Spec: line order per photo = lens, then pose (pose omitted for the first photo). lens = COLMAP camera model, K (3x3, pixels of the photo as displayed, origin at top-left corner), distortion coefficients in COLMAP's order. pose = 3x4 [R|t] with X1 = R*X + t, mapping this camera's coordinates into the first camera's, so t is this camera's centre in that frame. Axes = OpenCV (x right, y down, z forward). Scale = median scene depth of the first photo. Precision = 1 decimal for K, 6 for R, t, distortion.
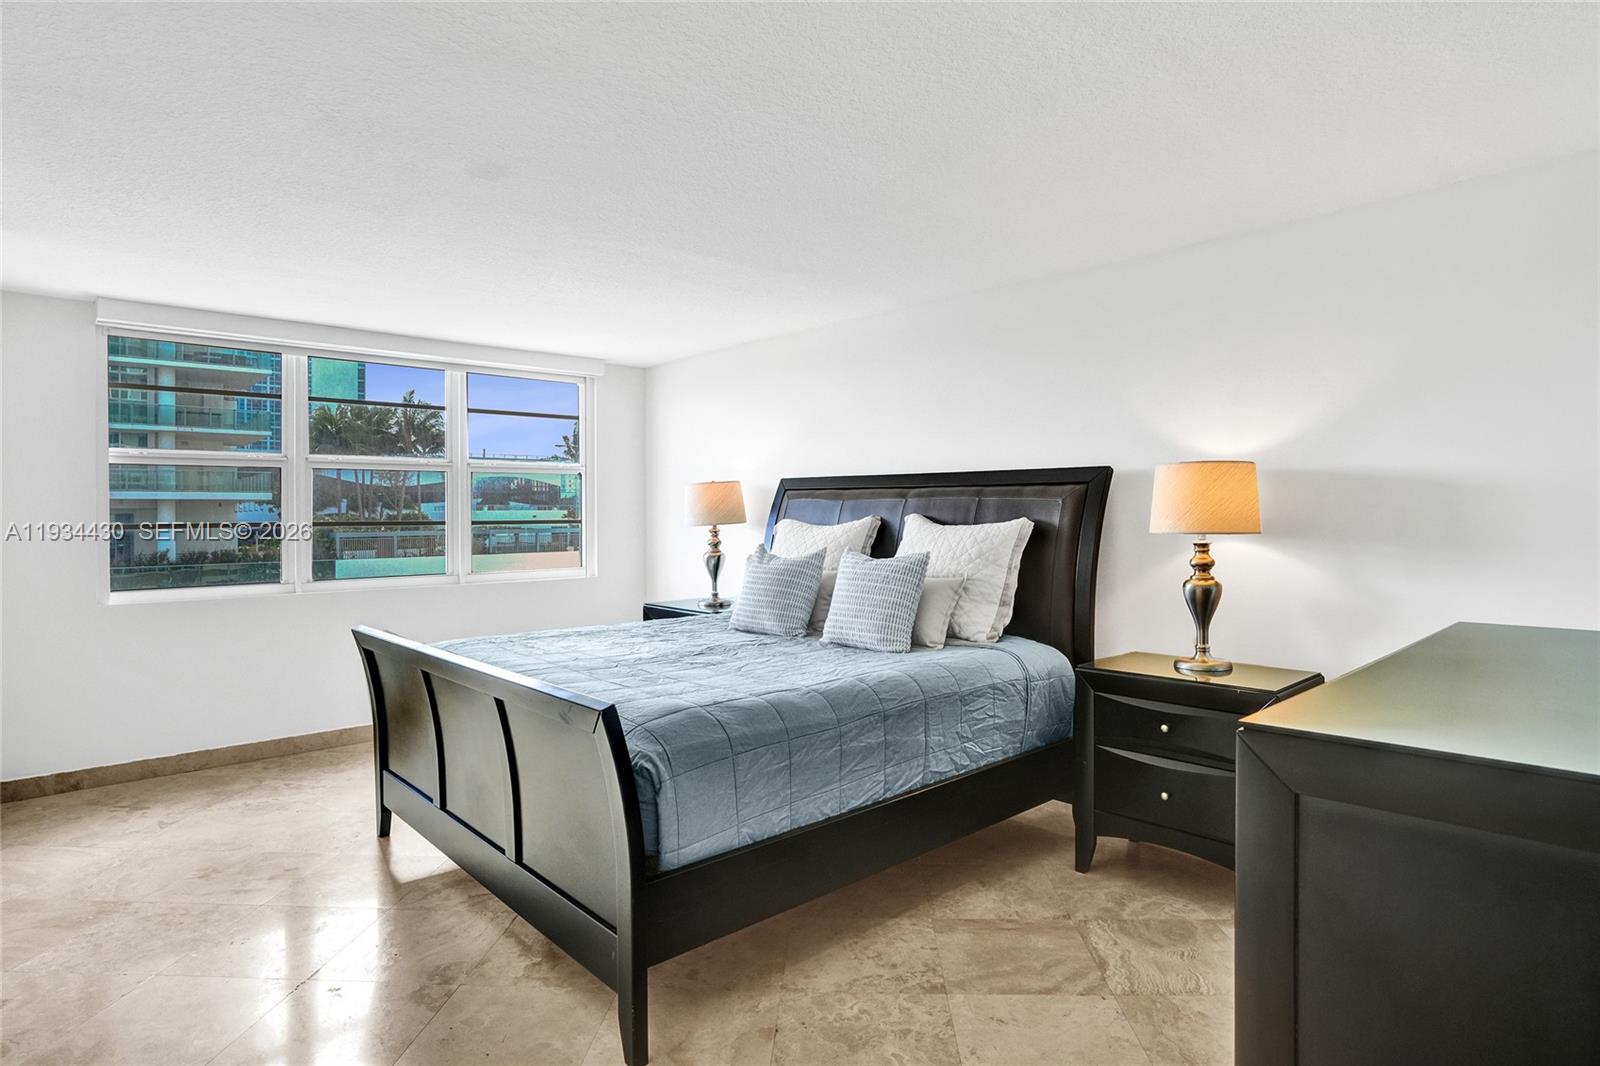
lens RADIAL K [[837.8, 0, 800.0], [0, 837.8, 533.0], [0, 0, 1]] dist [-0.020558, 0.000337]
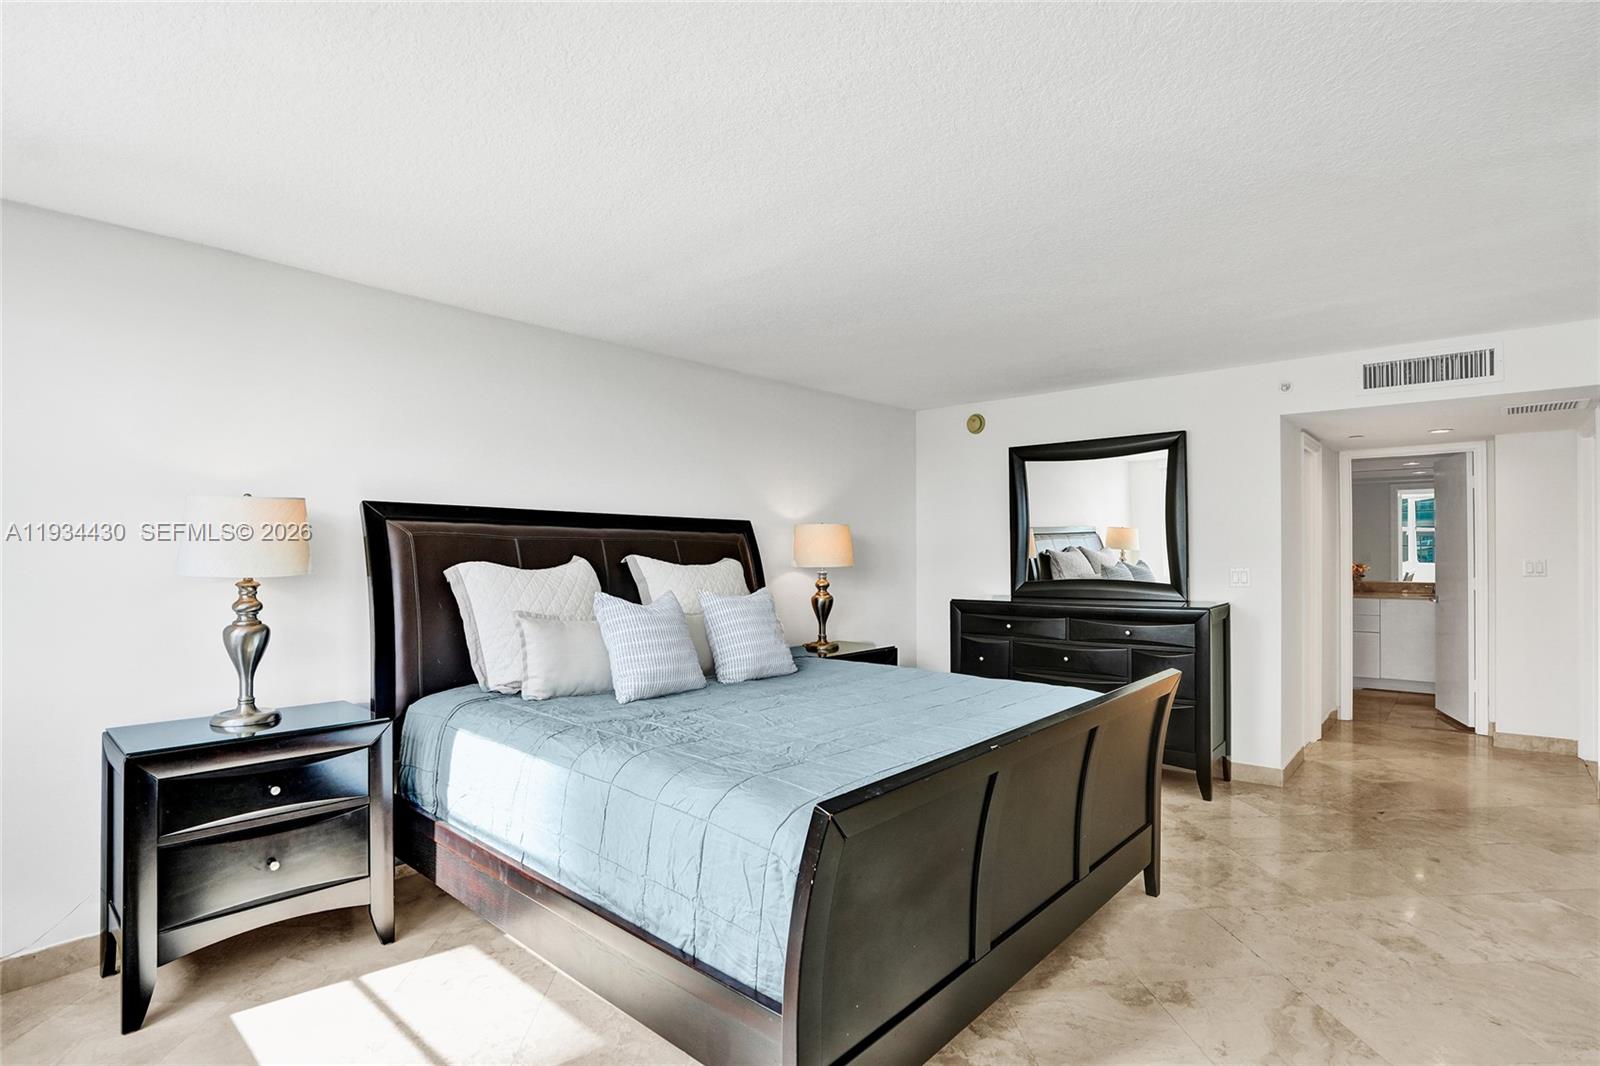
lens RADIAL K [[801.1, 0, 800.0], [0, 801.1, 533.0], [0, 0, 1]] dist [0.000220, 0.019209]
pose [[-0.098739, 0.032855, 0.994571, -0.556821], [0.013556, 0.999406, -0.031668, -0.011258], [-0.995021, 0.010356, -0.099126, 0.595336]]
